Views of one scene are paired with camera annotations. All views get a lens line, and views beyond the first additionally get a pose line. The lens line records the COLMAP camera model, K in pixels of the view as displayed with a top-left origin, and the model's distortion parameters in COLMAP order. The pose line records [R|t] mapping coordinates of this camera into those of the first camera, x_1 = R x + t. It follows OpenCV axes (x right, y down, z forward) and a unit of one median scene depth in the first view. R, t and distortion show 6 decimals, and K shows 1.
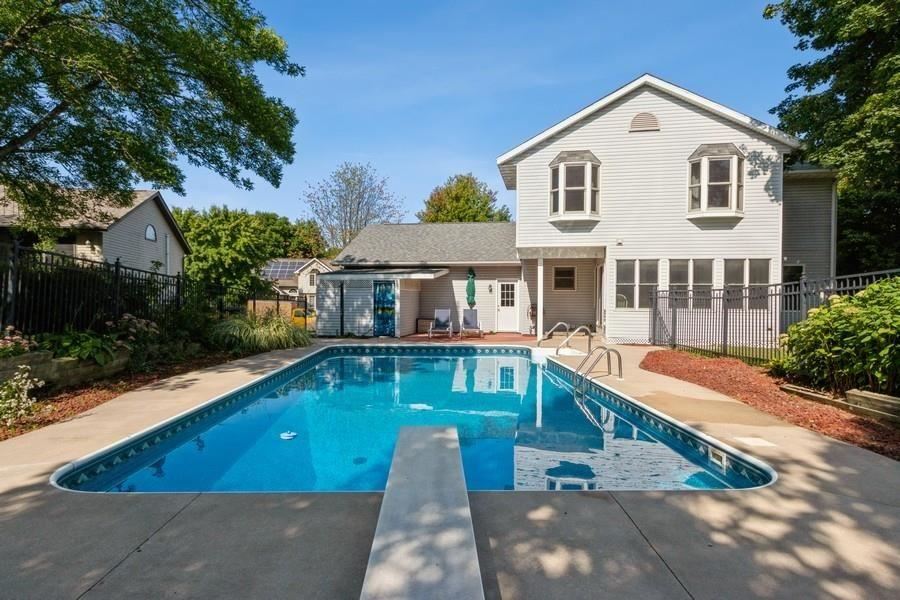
lens RADIAL K [[515.2, 0, 454.2], [0, 515.2, 299.9], [0, 0, 1]] dist [0.005726, -0.001256]
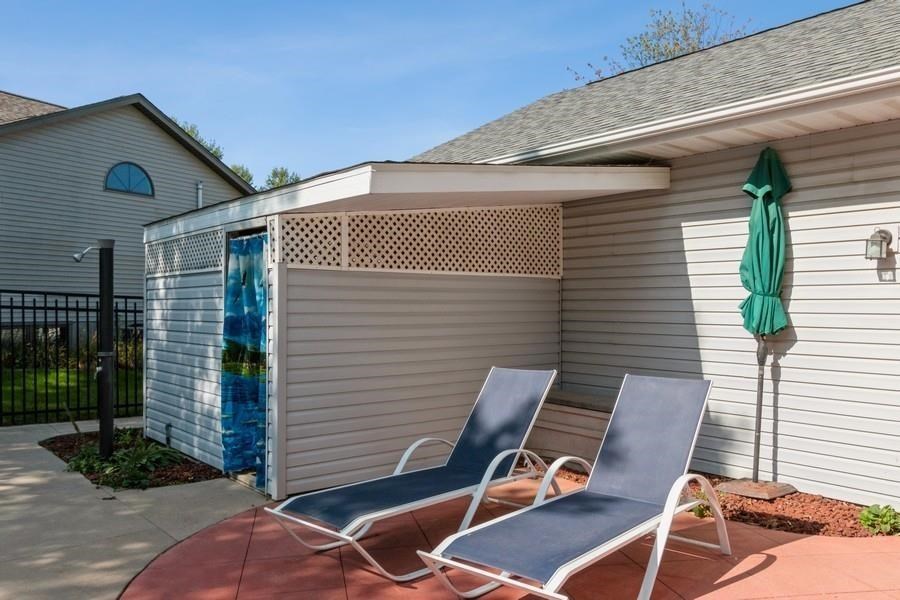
lens RADIAL K [[697.5, 0, 453.0], [0, 697.5, 300.9], [0, 0, 1]] dist [0.006361, -0.006257]
pose [[0.749589, -0.007976, -0.661856, 0.151890], [-0.002544, 0.999885, -0.014930, -0.002127], [0.661899, 0.012875, 0.749482, 0.949550]]
